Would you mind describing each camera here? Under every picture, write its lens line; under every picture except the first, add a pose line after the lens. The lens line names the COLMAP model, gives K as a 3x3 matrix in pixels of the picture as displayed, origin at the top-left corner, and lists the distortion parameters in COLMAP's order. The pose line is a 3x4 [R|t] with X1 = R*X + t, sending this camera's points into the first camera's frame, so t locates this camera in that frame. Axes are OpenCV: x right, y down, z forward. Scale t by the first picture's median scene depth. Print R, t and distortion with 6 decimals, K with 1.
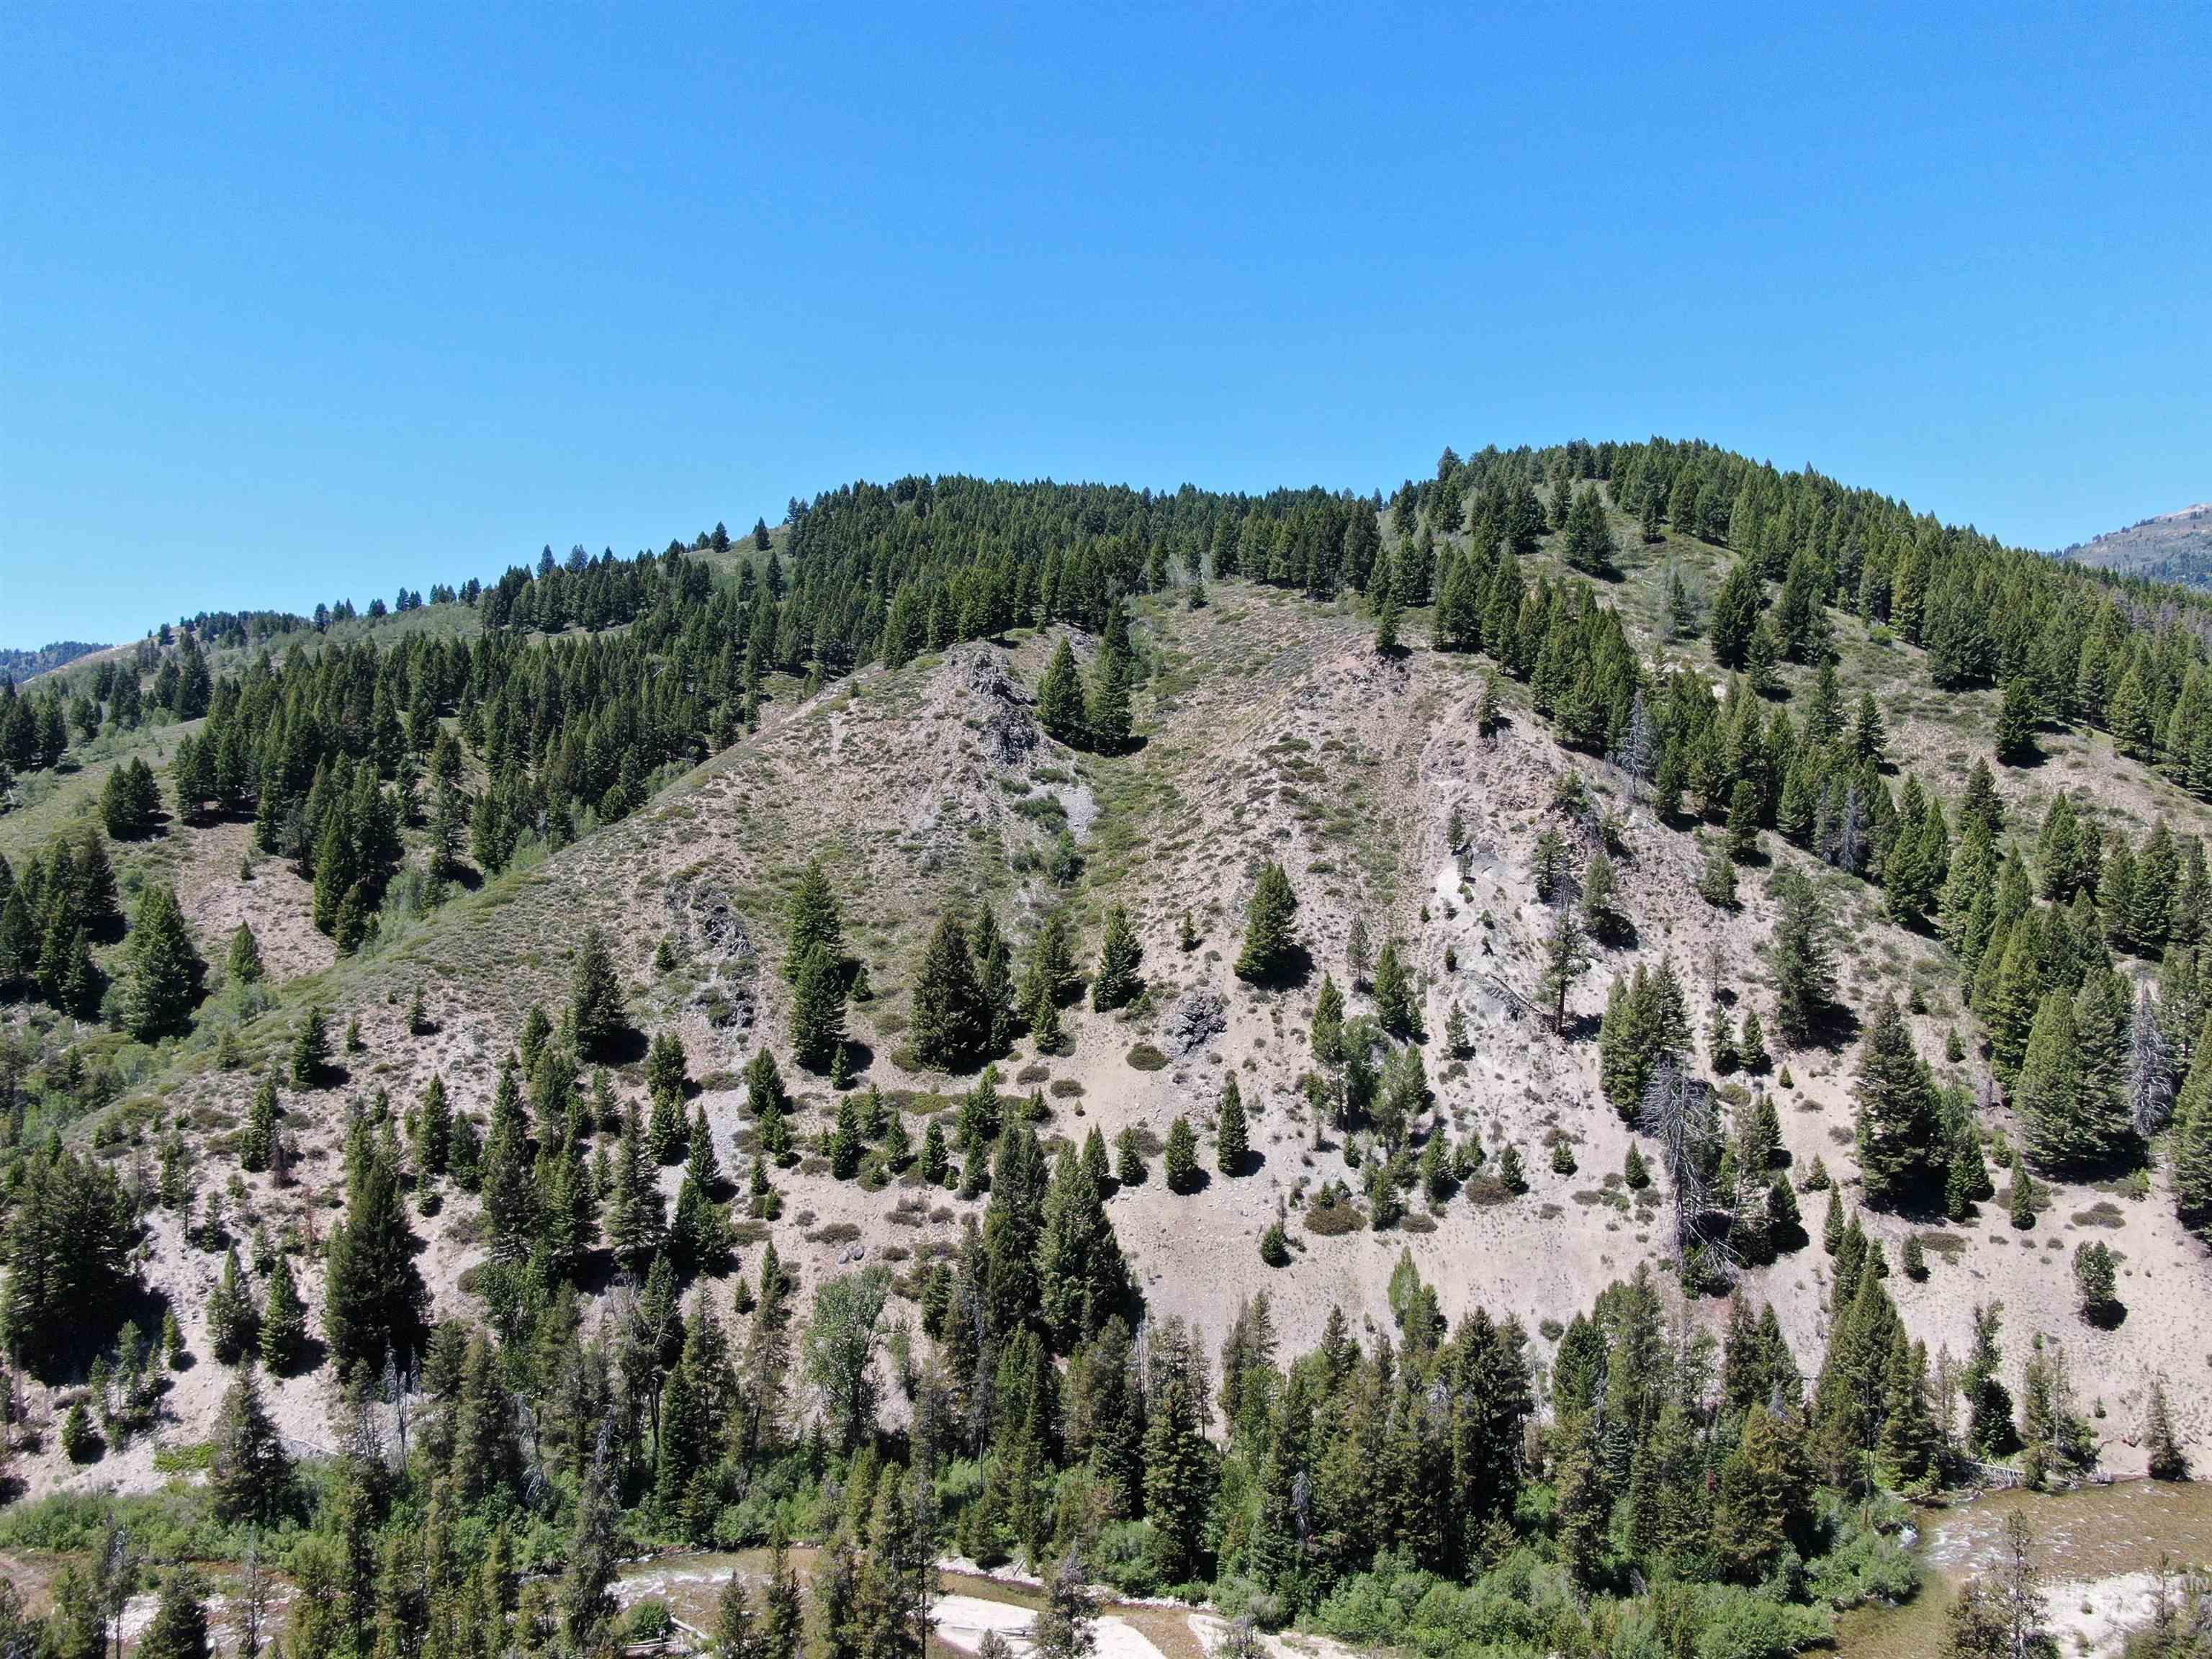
lens RADIAL K [[1586.6, 0, 1111.3], [0, 1586.6, 828.6], [0, 0, 1]] dist [-0.019123, 0.006350]
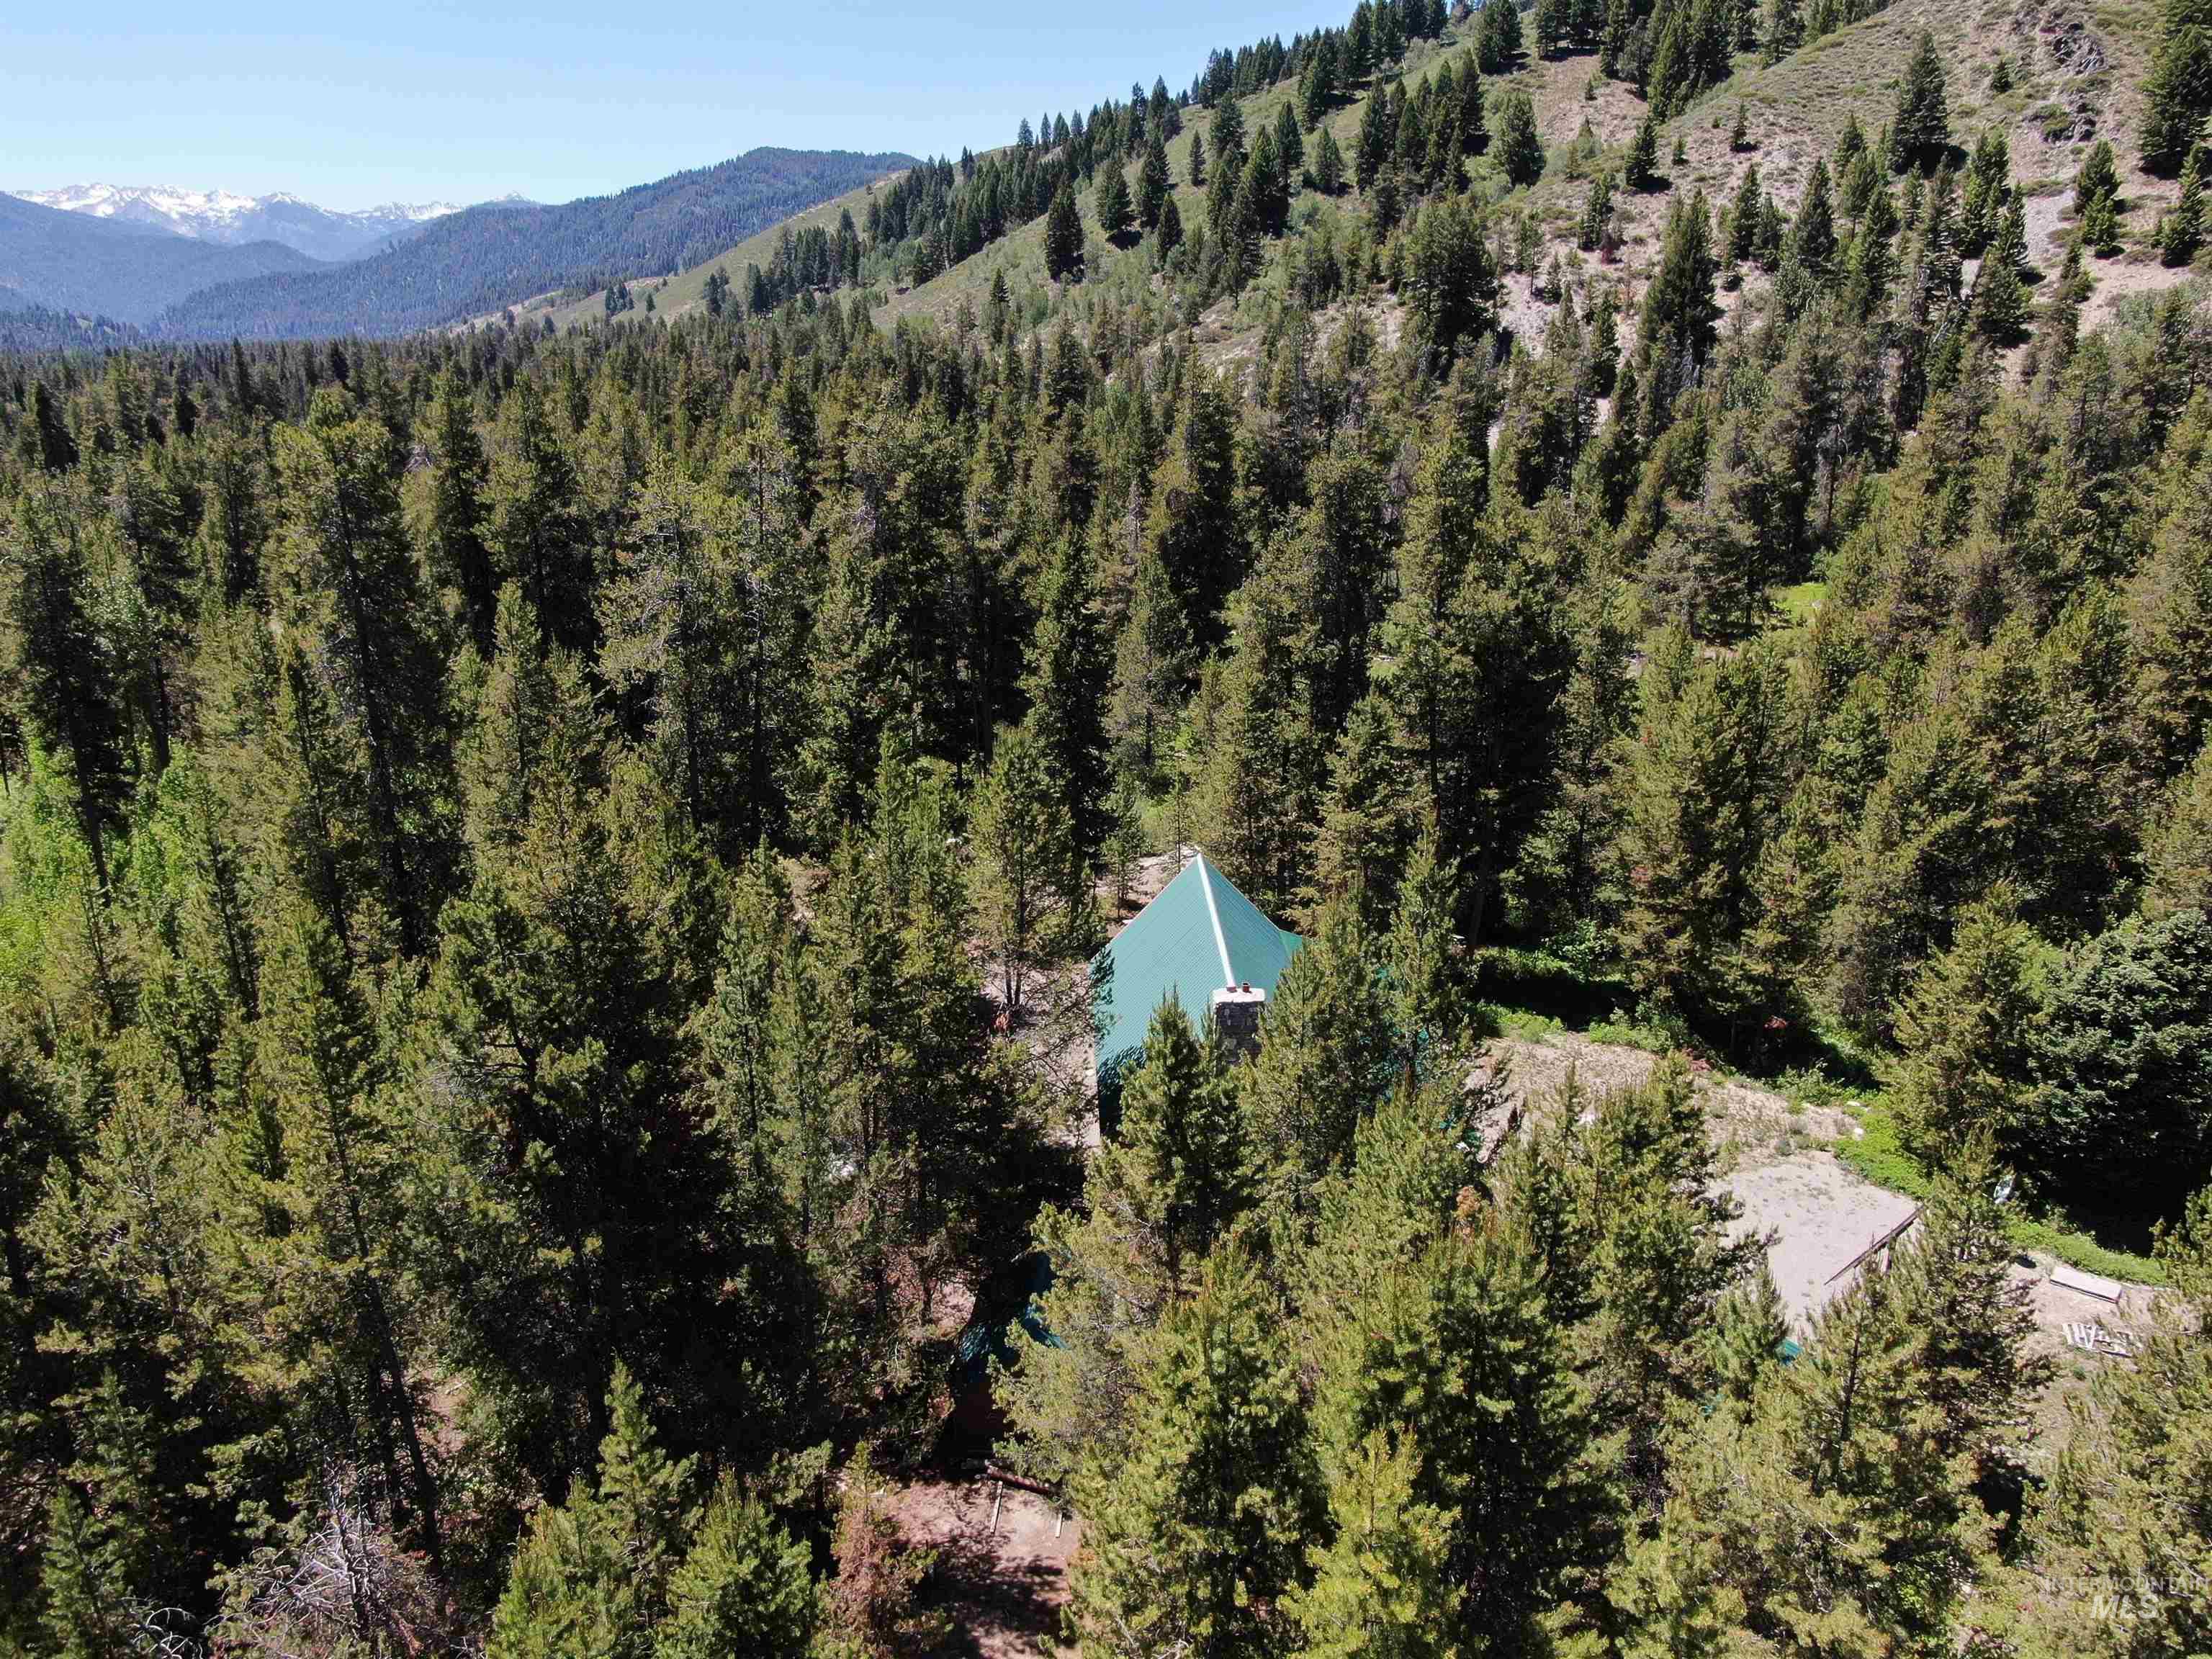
lens RADIAL K [[1586.6, 0, 1113.6], [0, 1586.6, 830.2], [0, 0, 1]] dist [-0.019123, 0.006350]
pose [[0.720498, 0.221380, -0.657171, 0.057659], [0.005814, 0.945712, 0.324955, 0.220505], [0.693433, -0.237950, 0.680096, -0.120124]]
